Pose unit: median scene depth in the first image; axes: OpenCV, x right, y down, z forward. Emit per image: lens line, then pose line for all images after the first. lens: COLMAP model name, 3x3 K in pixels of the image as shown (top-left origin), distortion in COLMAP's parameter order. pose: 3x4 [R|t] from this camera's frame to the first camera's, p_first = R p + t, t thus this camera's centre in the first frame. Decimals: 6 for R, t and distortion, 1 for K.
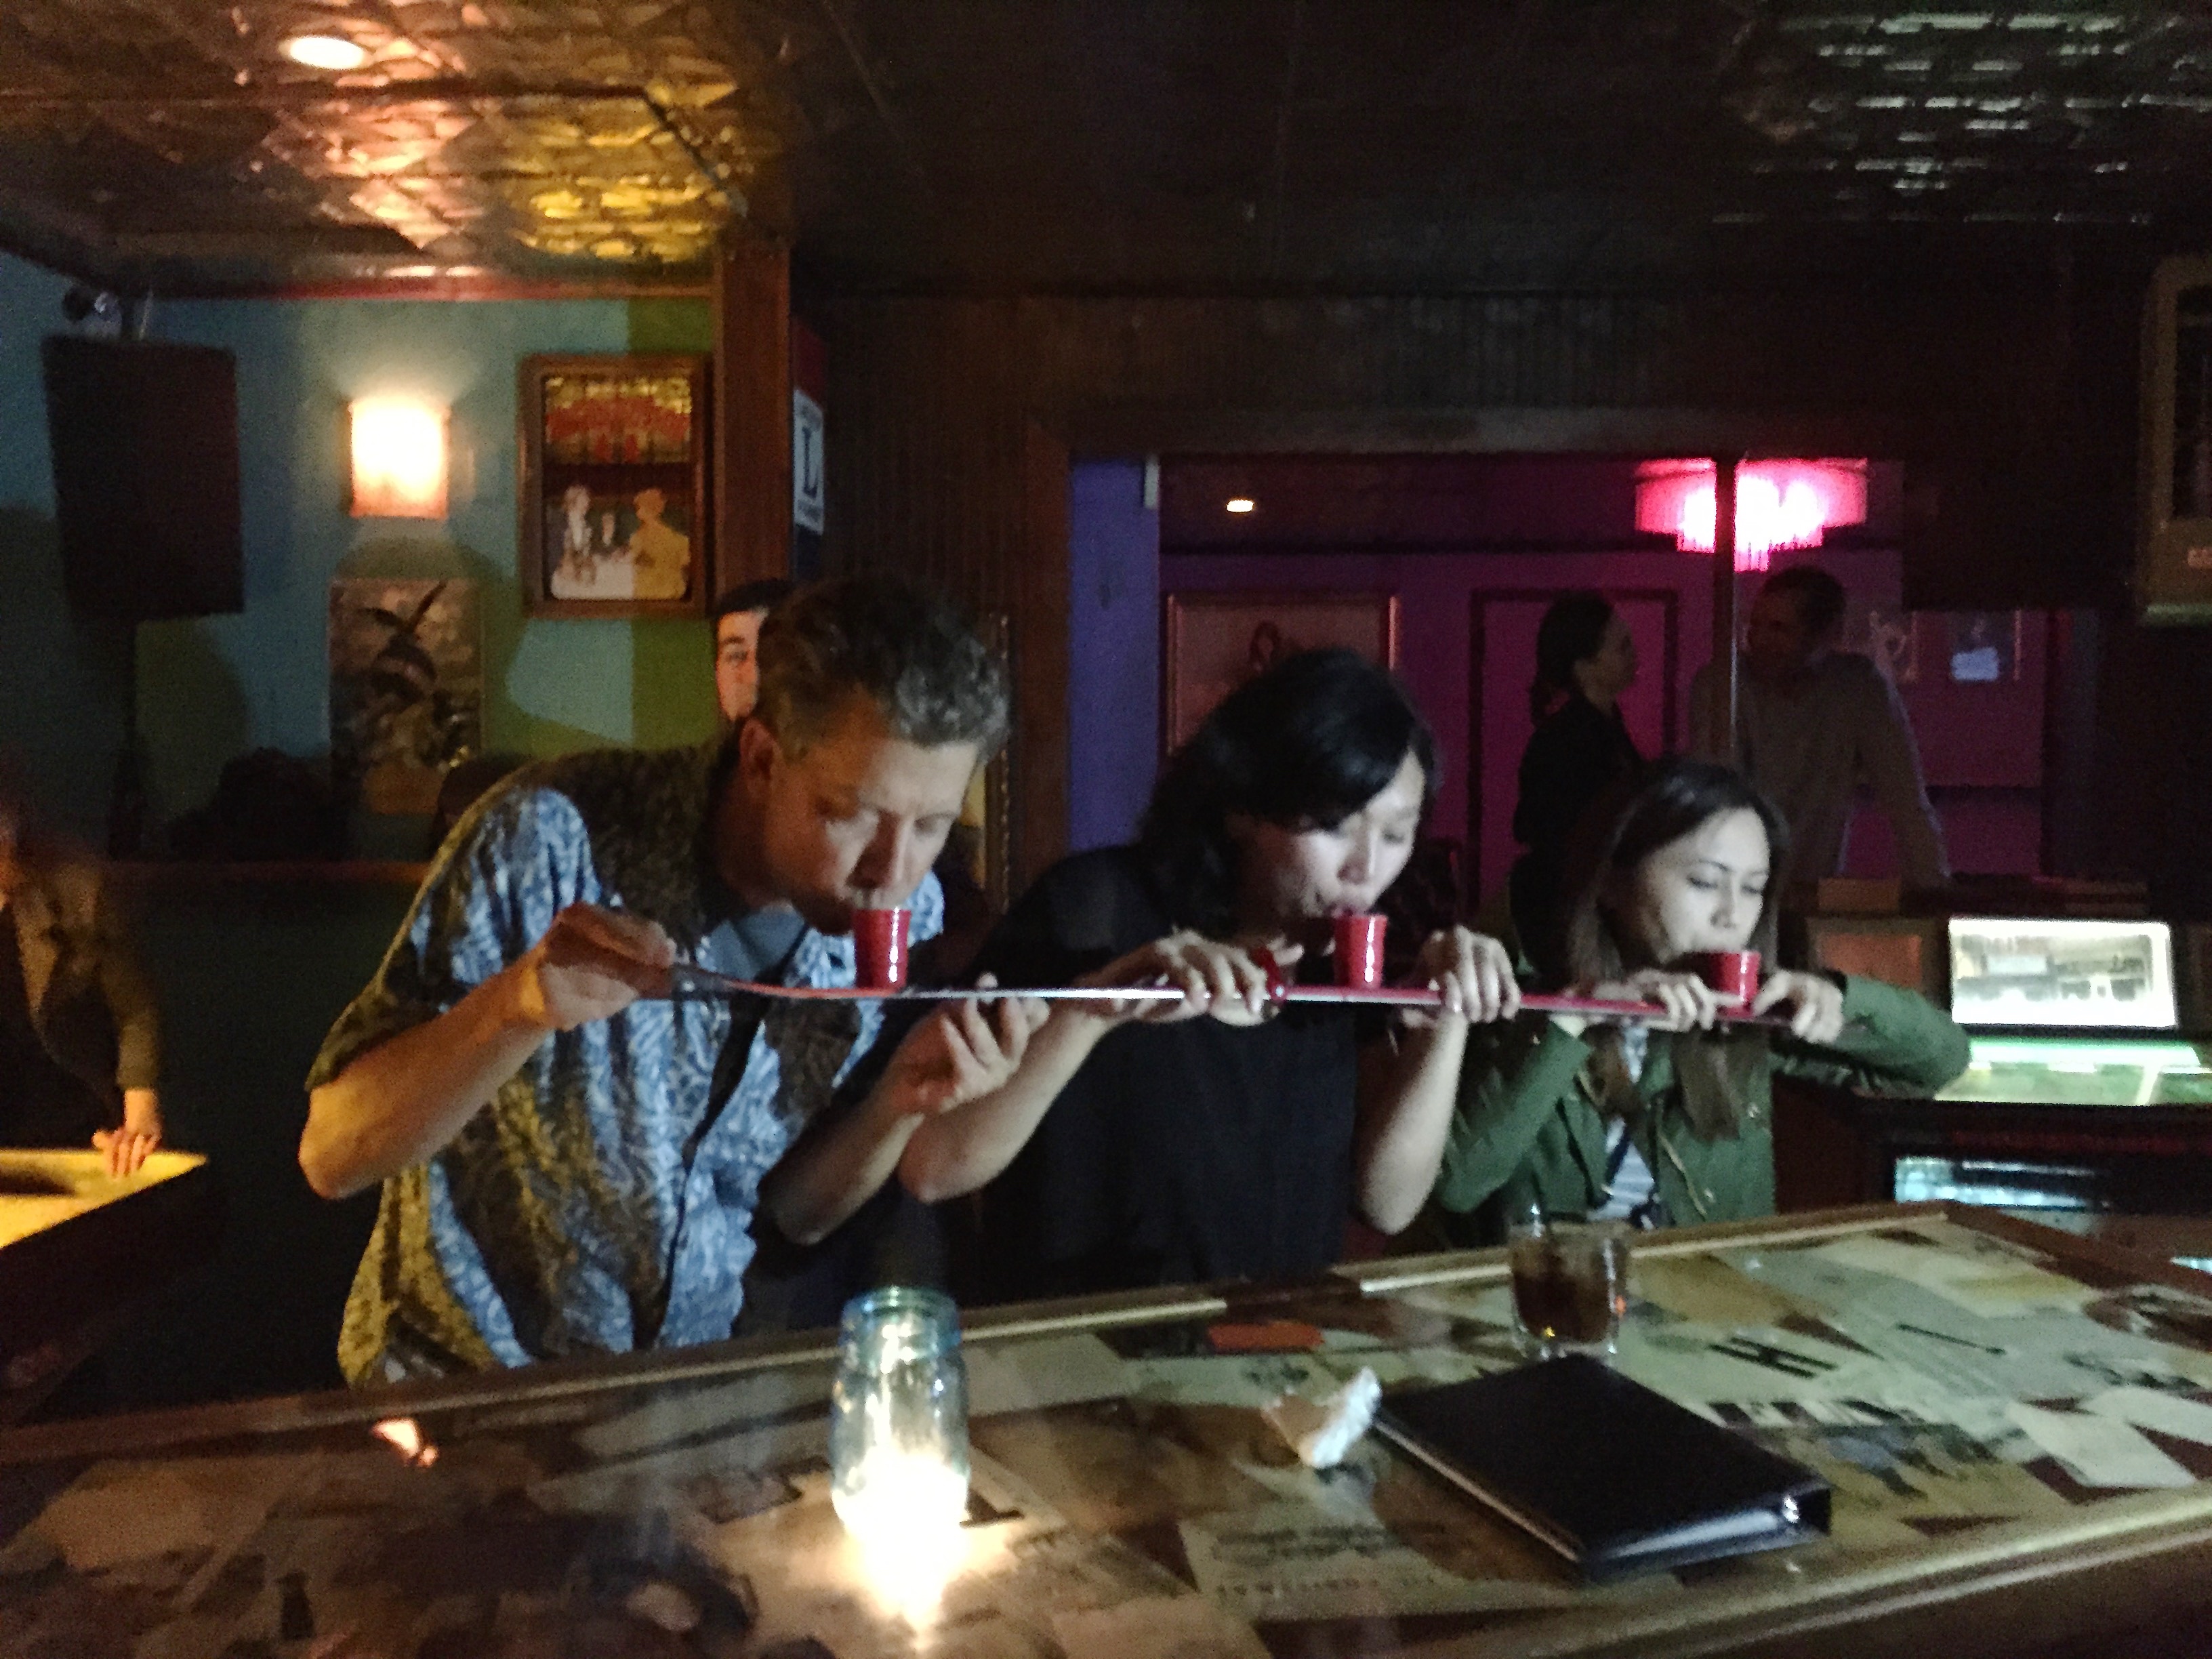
lens RADIAL K [[1859.9, 0, 939.7], [0, 1859.9, 863.1], [0, 0, 1]] dist [0.010402, 0.005233]
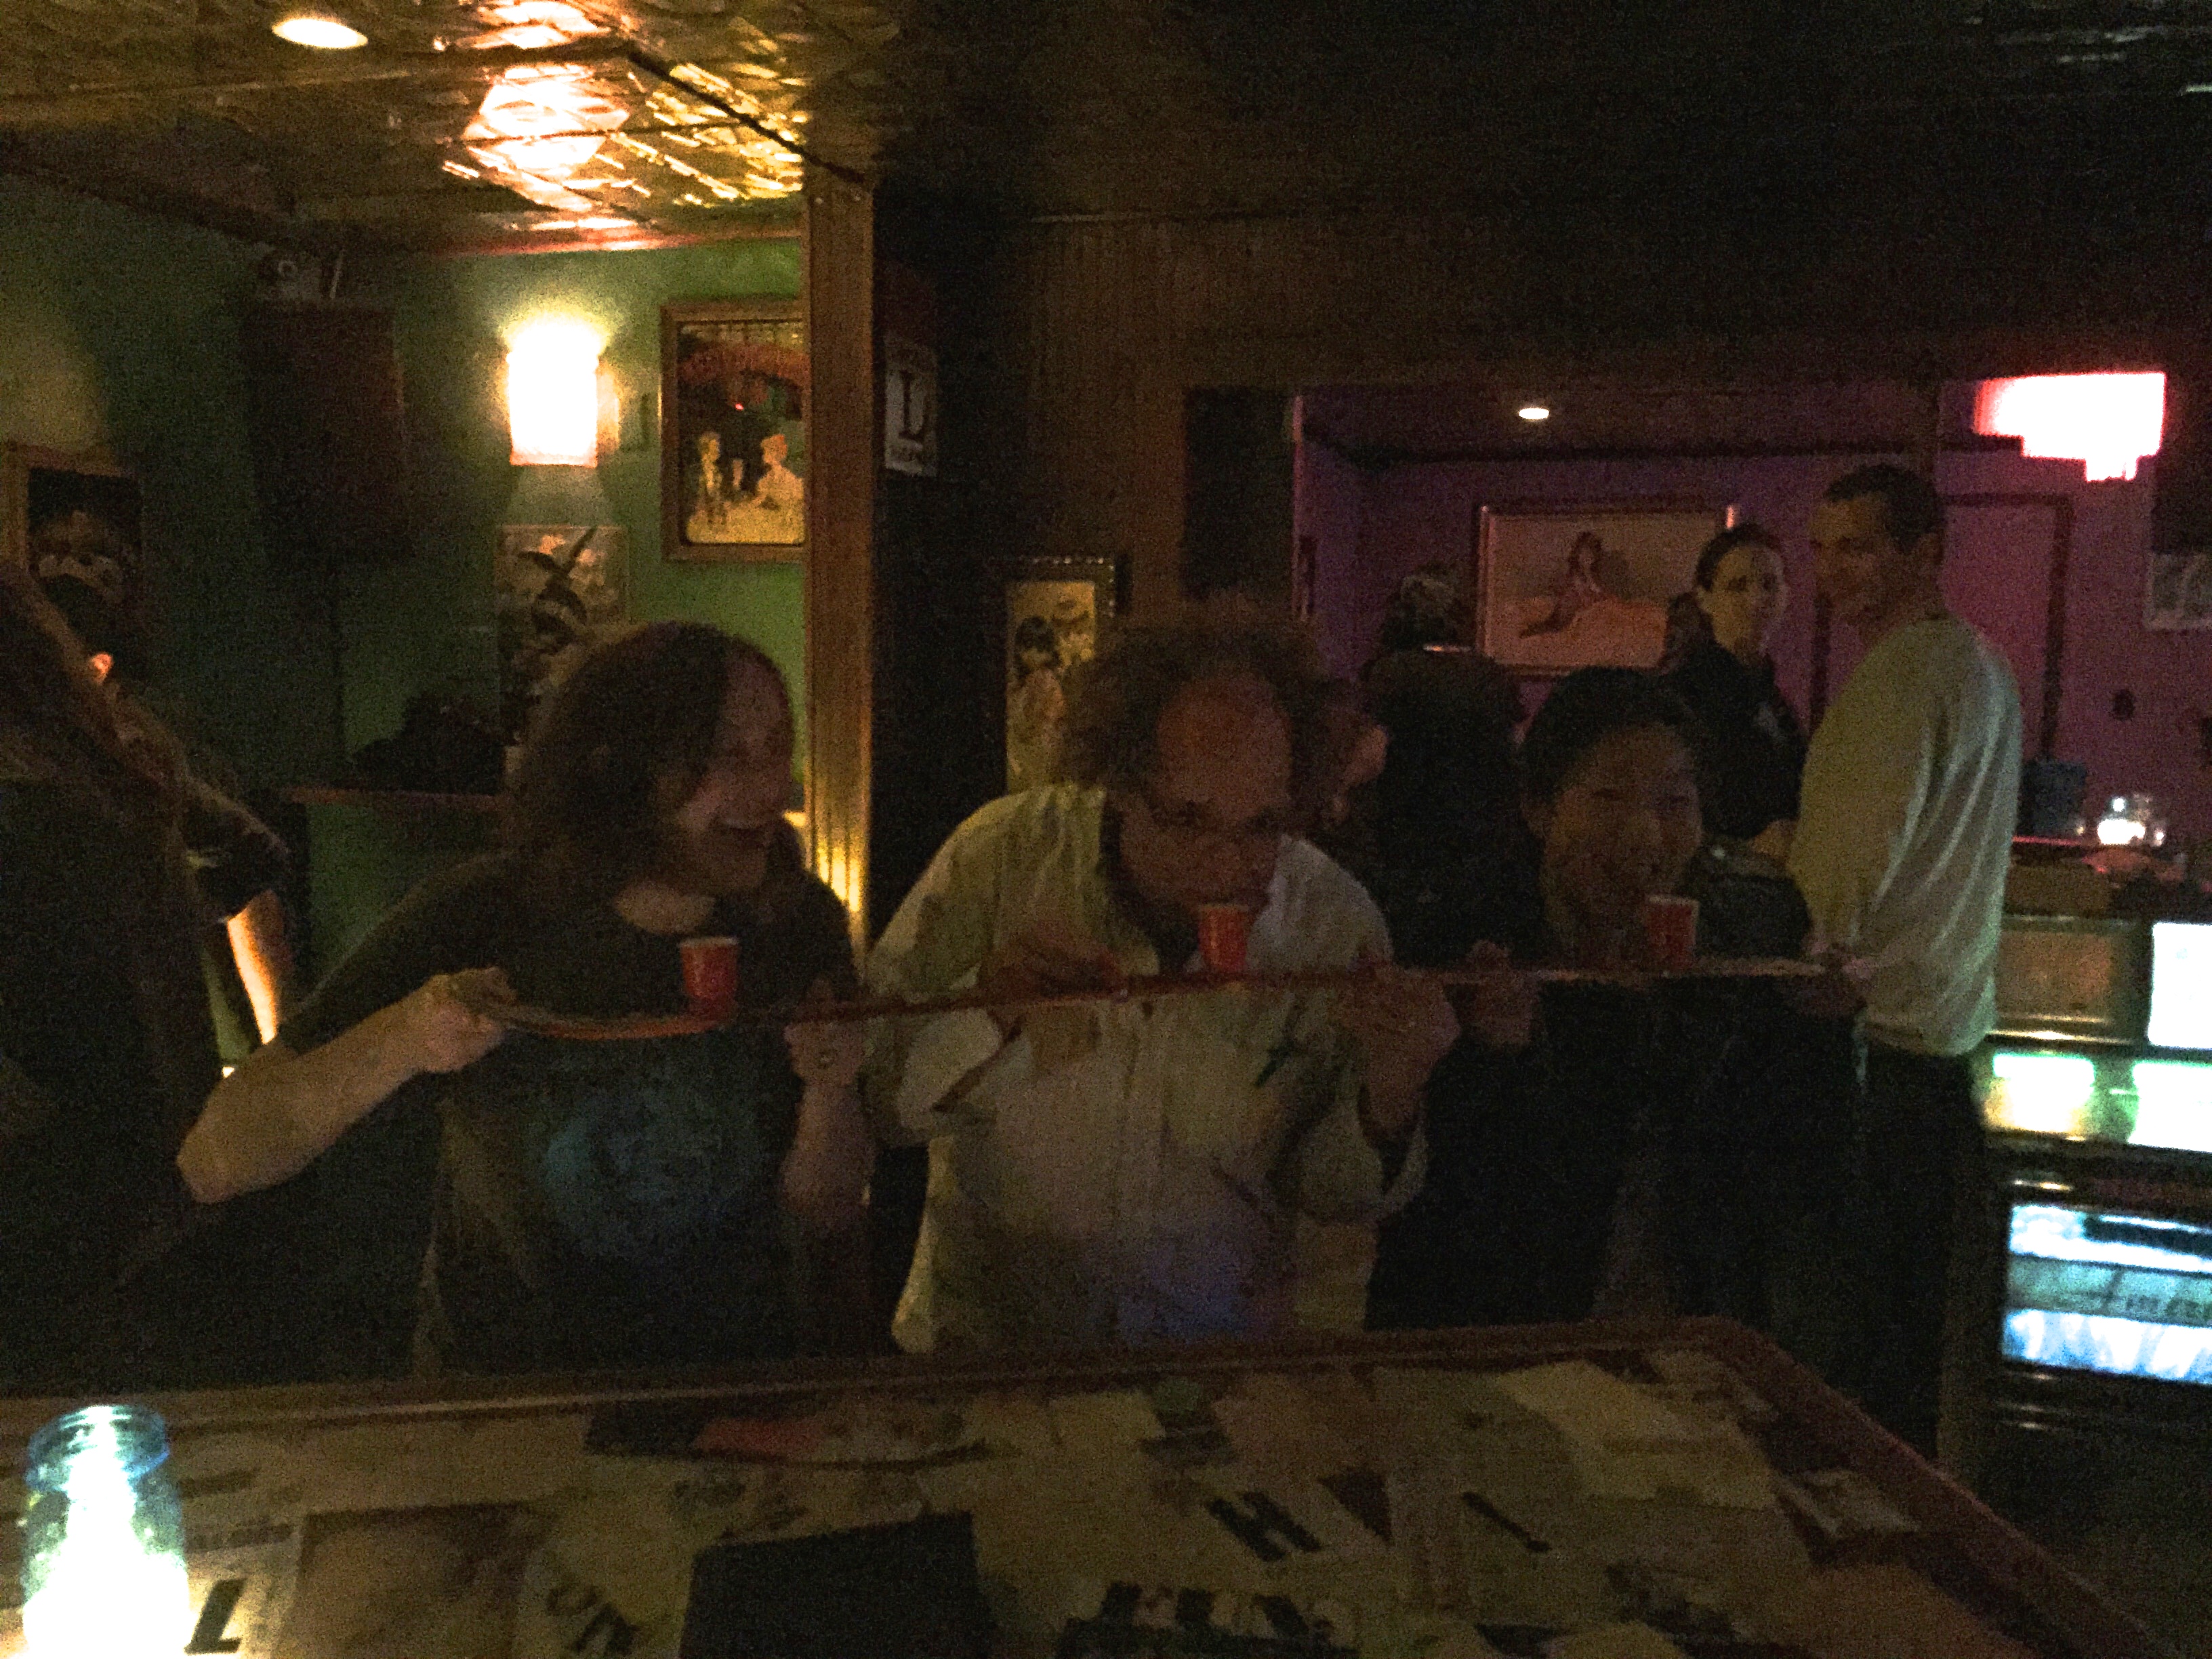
lens RADIAL K [[1813.8, 0, 1106.0], [0, 1813.8, 829.5], [0, 0, 1]] dist [0.012583, -0.003855]
pose [[0.972293, 0.034648, -0.231185, 0.252282], [-0.020696, 0.997830, 0.062506, -0.052315], [0.232849, -0.055989, 0.970900, 0.075242]]
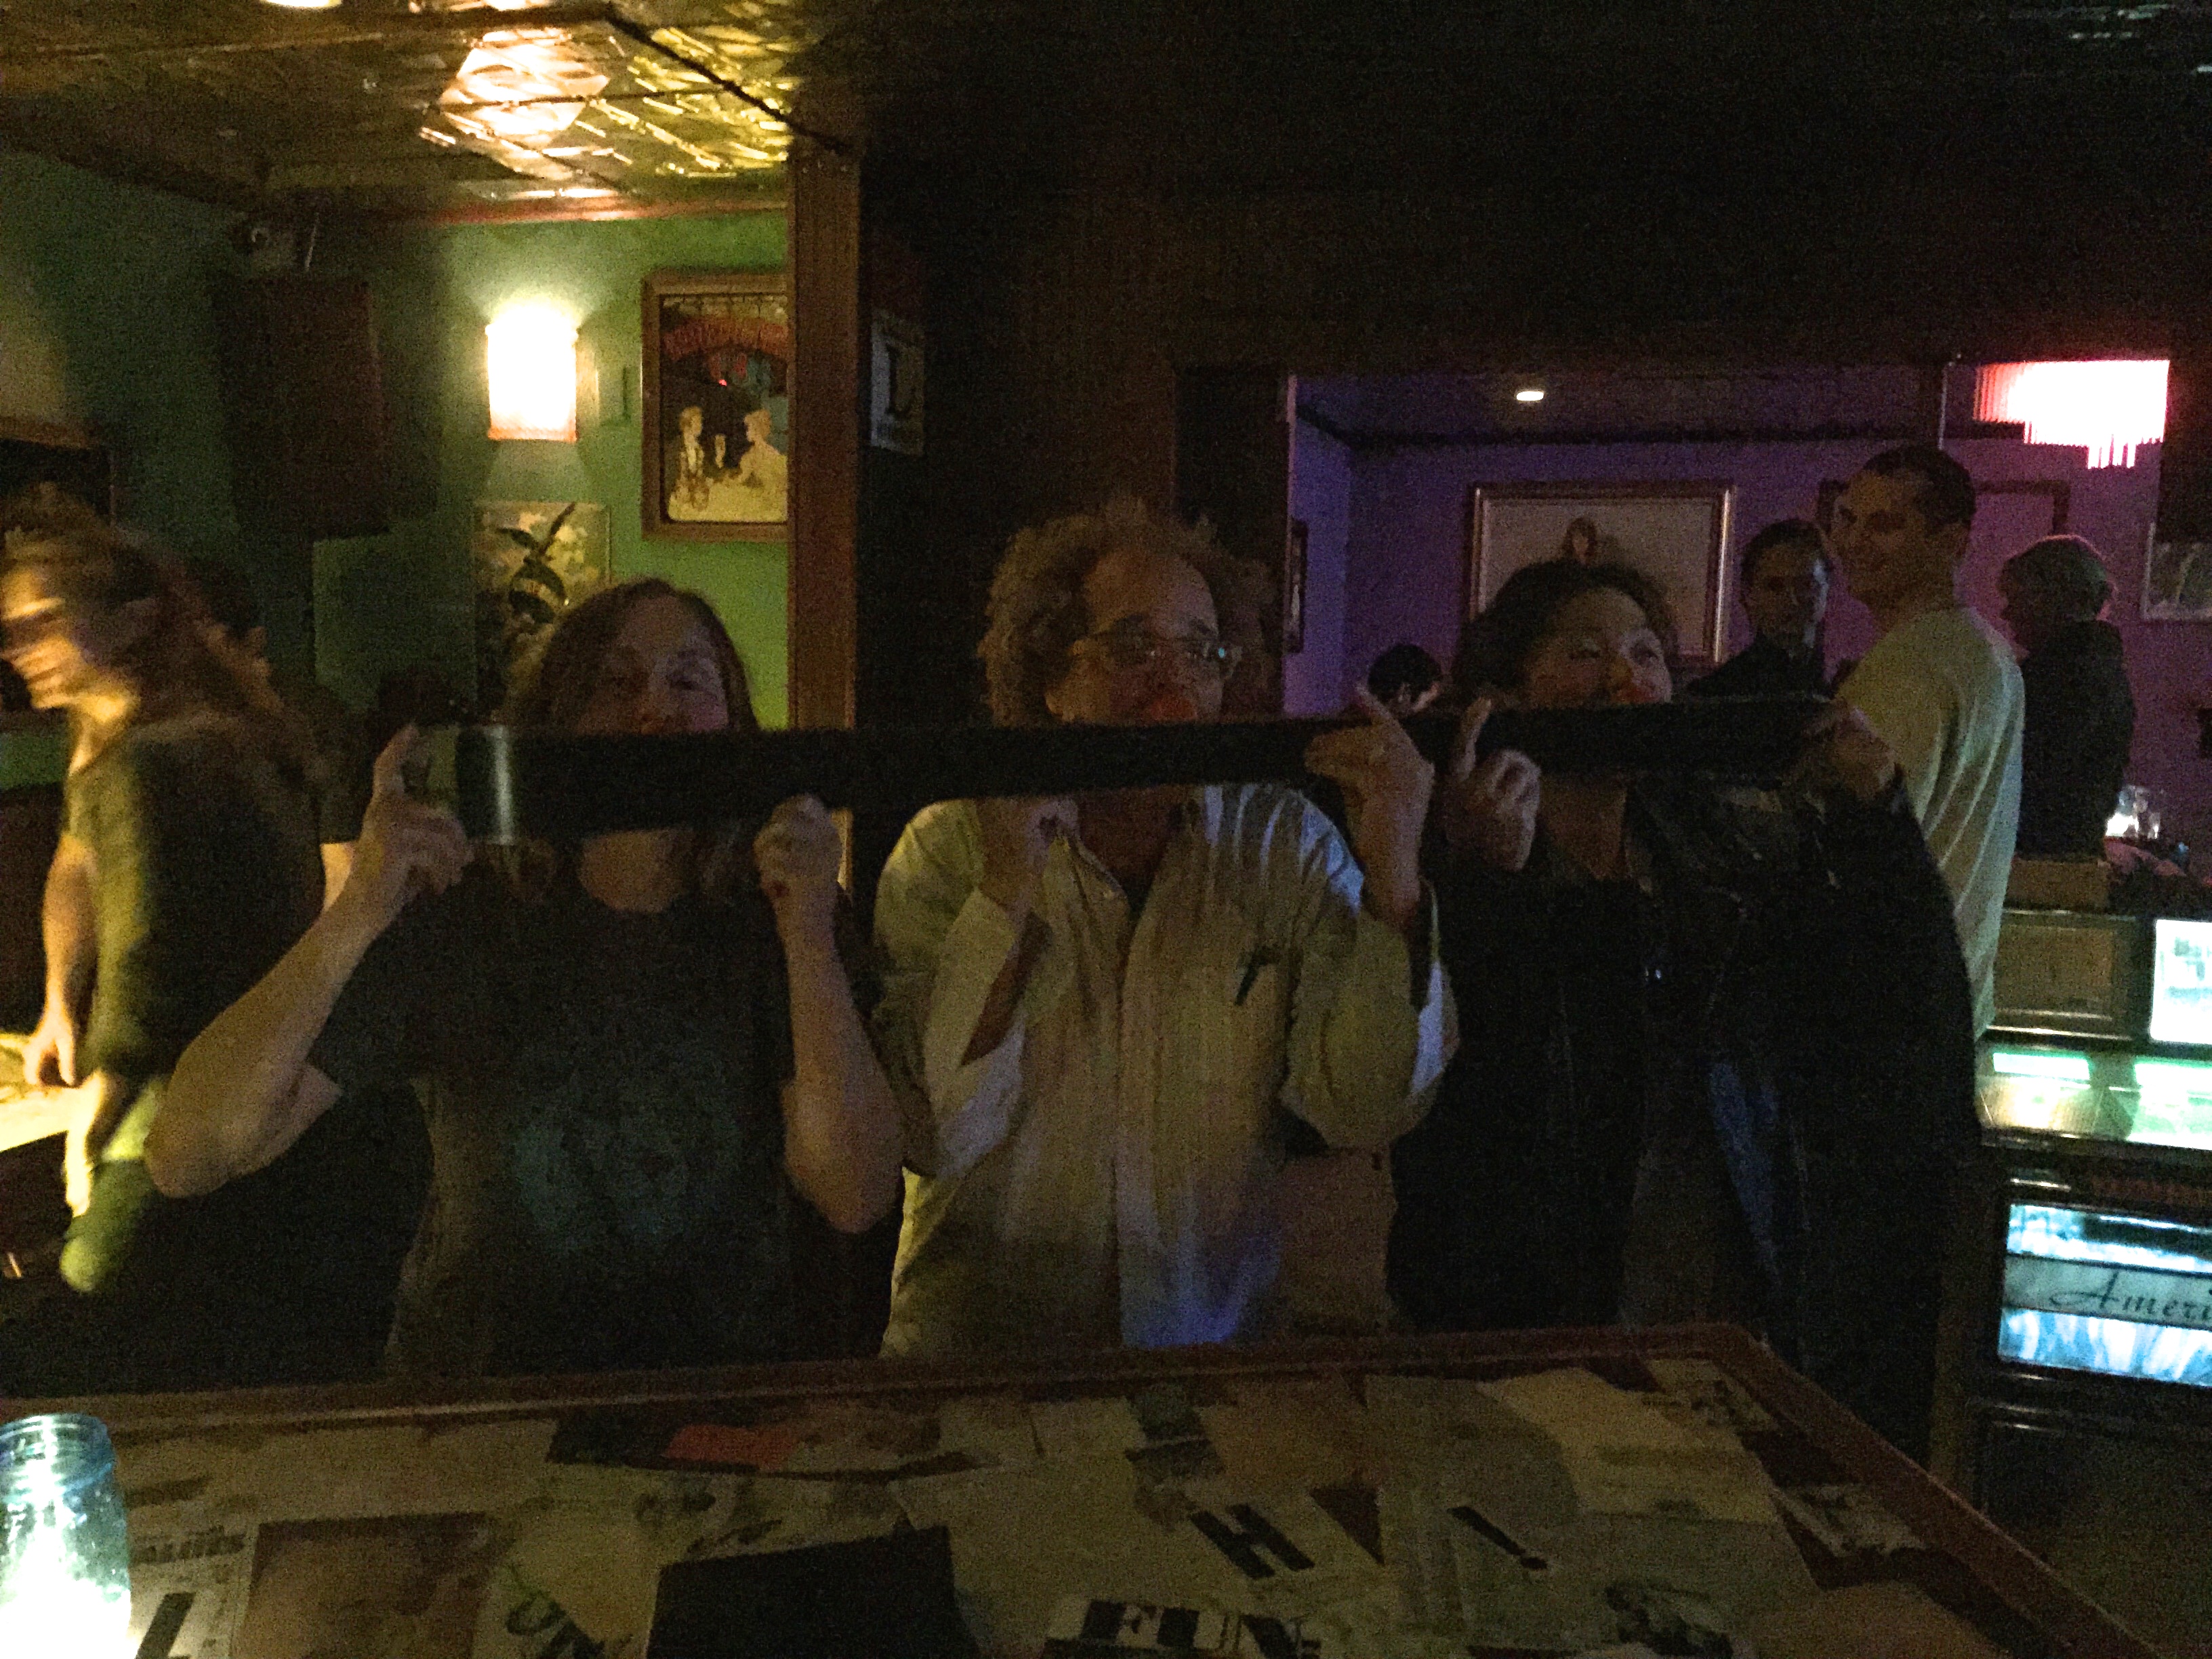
lens RADIAL K [[1813.8, 0, 1106.0], [0, 1813.8, 829.5], [0, 0, 1]] dist [0.012583, -0.003855]
pose [[0.973567, 0.043644, -0.224194, 0.248799], [-0.028095, 0.997003, 0.072087, -0.053397], [0.226668, -0.063882, 0.971875, 0.090254]]
